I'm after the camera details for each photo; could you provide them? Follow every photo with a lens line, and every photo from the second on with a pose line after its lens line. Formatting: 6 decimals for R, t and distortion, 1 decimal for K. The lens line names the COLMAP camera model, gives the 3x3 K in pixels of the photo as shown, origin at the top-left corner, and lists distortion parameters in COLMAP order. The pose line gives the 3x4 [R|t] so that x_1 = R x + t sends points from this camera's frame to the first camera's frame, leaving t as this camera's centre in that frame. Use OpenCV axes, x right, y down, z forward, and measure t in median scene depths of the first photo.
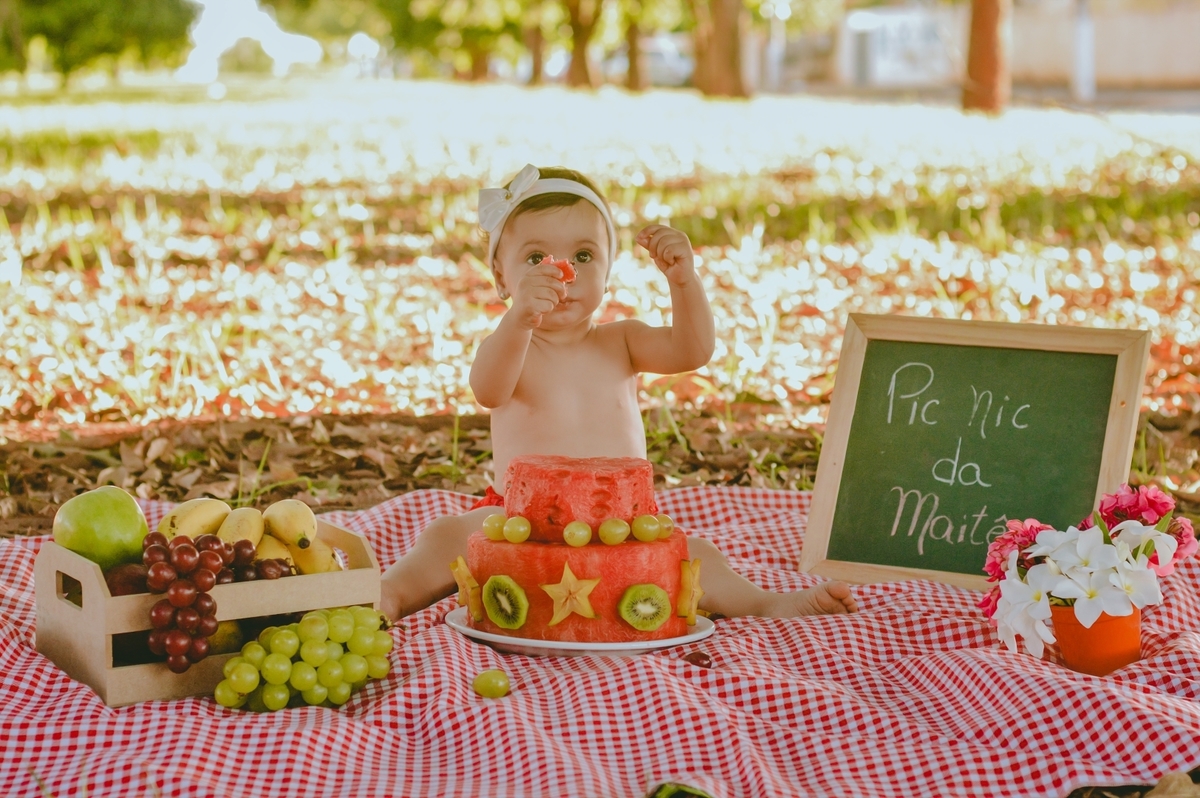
lens RADIAL K [[2888.2, 0, 600.0], [0, 2888.2, 399.0], [0, 0, 1]] dist [-0.010499, -0.303600]
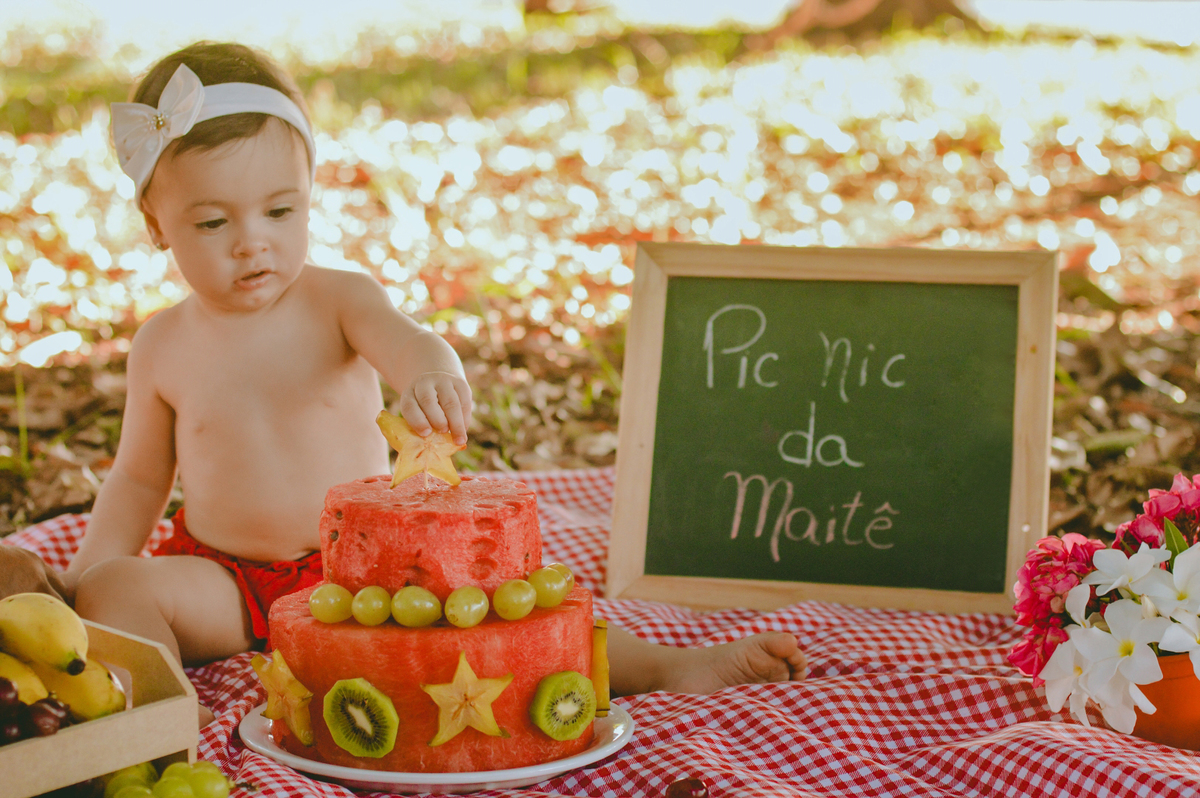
lens RADIAL K [[2705.4, 0, 600.0], [0, 2705.4, 399.0], [0, 0, 1]] dist [-0.092556, 0.376444]
pose [[0.954313, -0.062403, 0.292221, -0.135879], [0.047512, 0.997198, 0.057789, -0.031238], [-0.295008, -0.041265, 0.954603, 0.340089]]
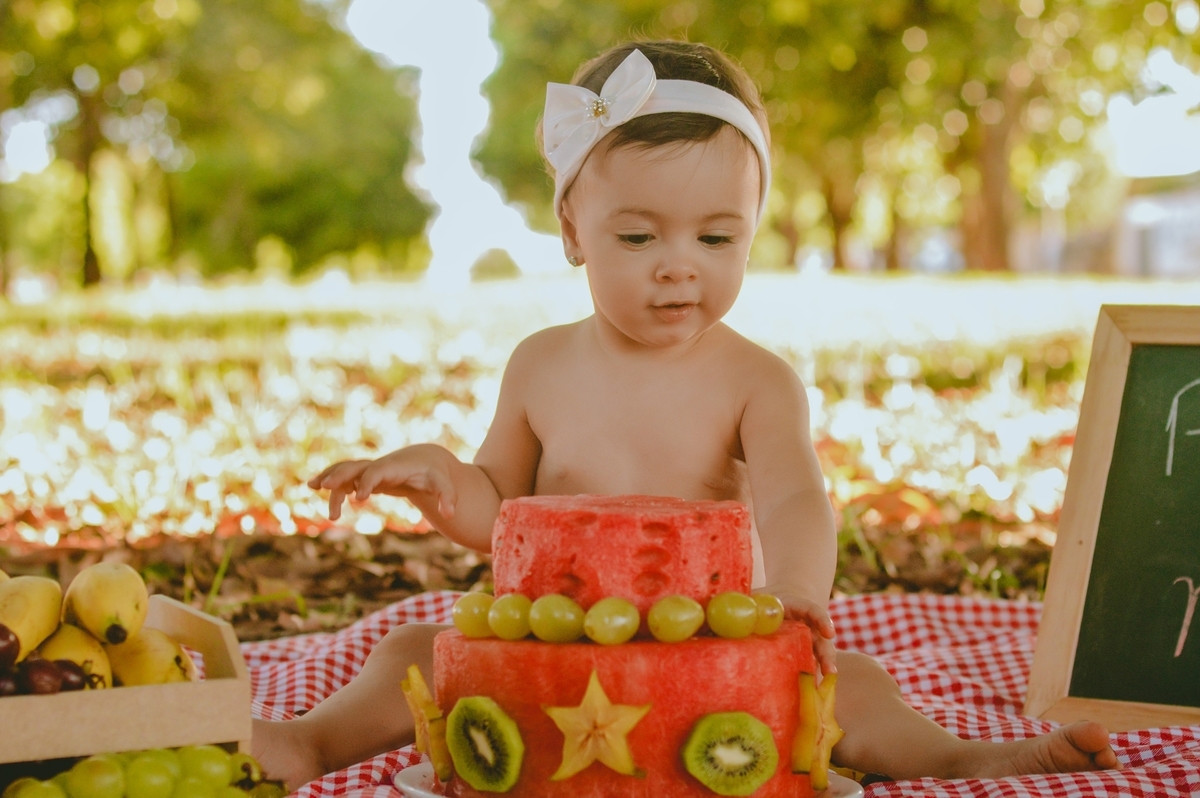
lens RADIAL K [[3023.1, 0, 615.1], [0, 3023.1, 401.7], [0, 0, 1]] dist [-0.015948, 0.178268]
pose [[0.996428, -0.007975, -0.084072, 0.037226], [0.001734, 0.997253, -0.074051, 0.040822], [0.084432, 0.073641, 0.993704, 0.352857]]
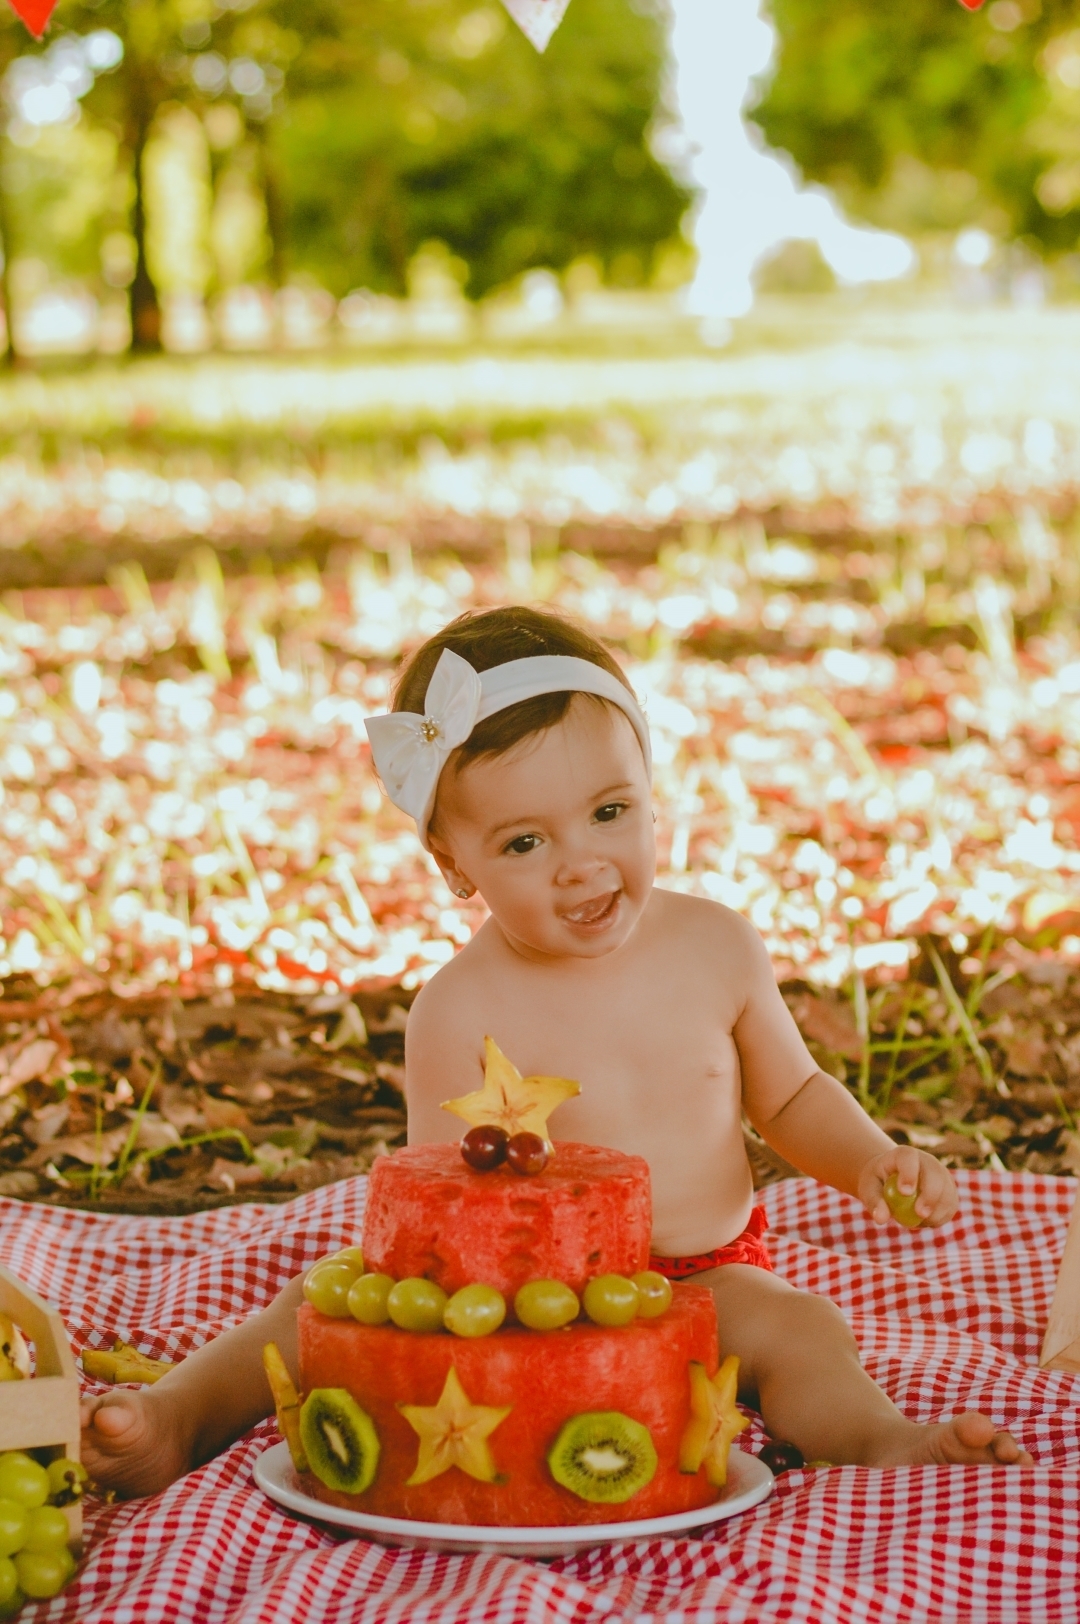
lens RADIAL K [[4841.9, 0, 639.5], [0, 4841.9, 811.5], [0, 0, 1]] dist [0.034256, -0.044808]
pose [[0.987481, 0.004009, -0.157687, 0.135899], [-0.004834, 0.999977, -0.004849, -0.033405], [0.157663, 0.005551, 0.987477, 0.128254]]
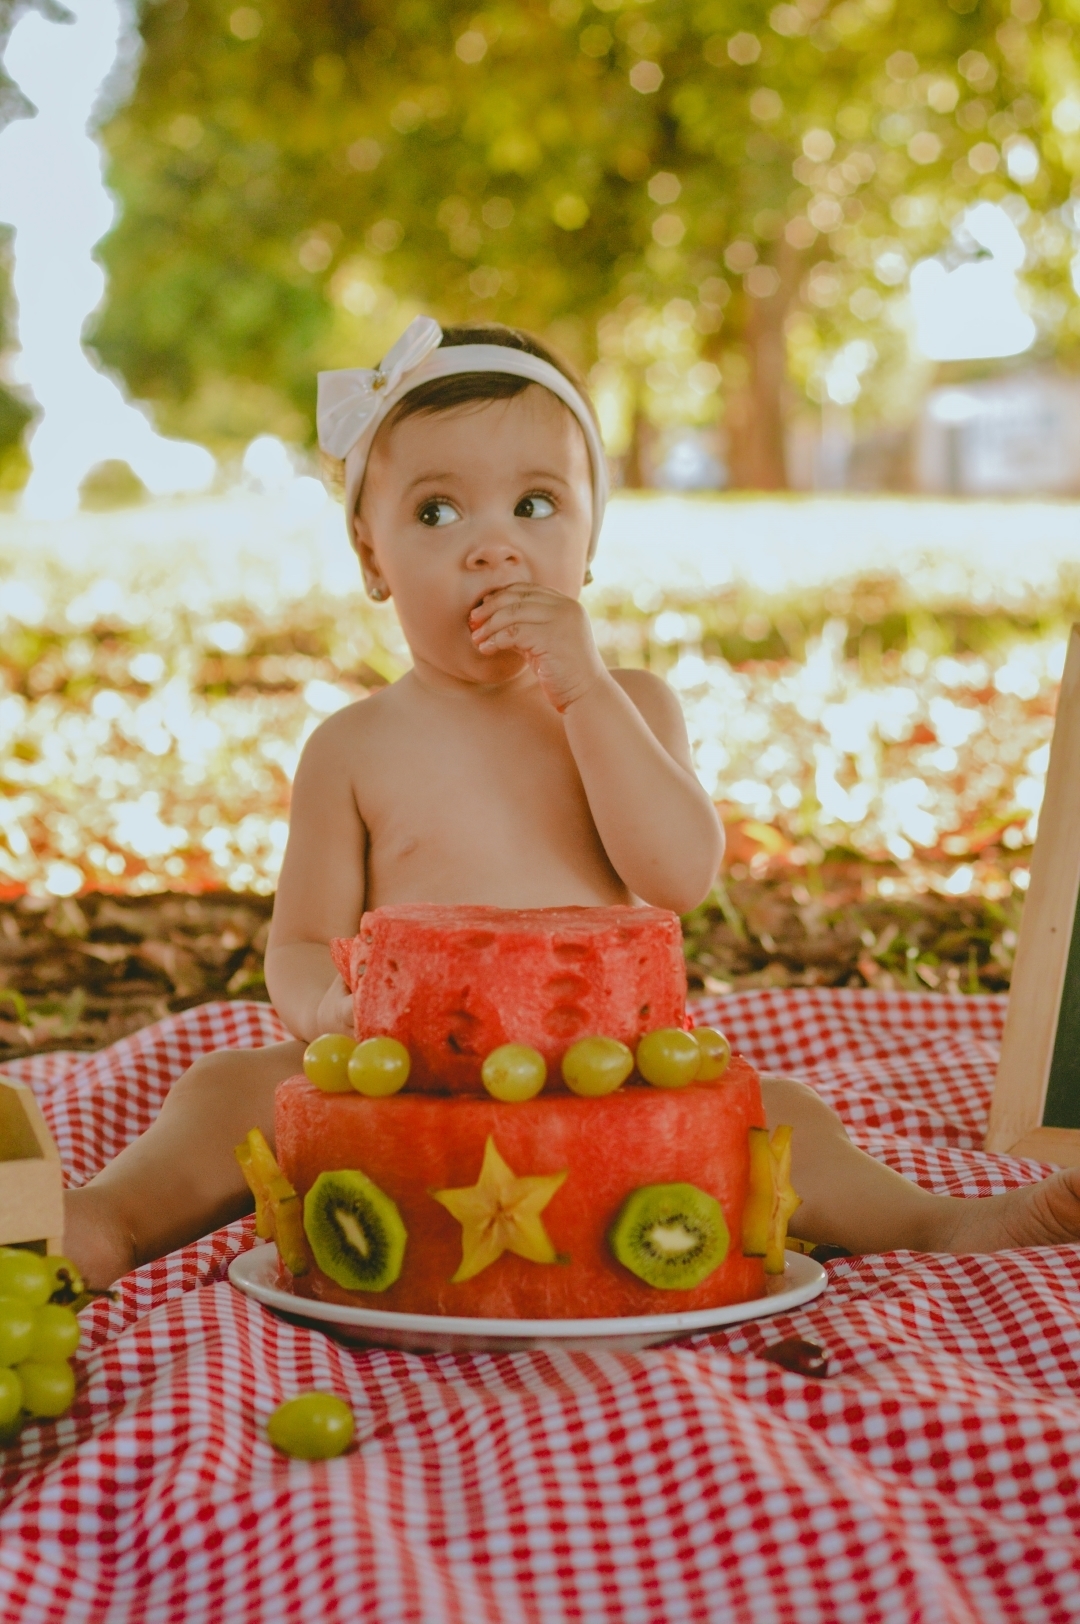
lens RADIAL K [[3908.7, 0, 540.0], [0, 3908.7, 812.0], [0, 0, 1]] dist [-0.010499, -0.303600]
pose [[0.999654, -0.021036, -0.015763, 0.005520], [0.020512, 0.999253, -0.032739, 0.022780], [0.016439, 0.032404, 0.999340, 0.345156]]
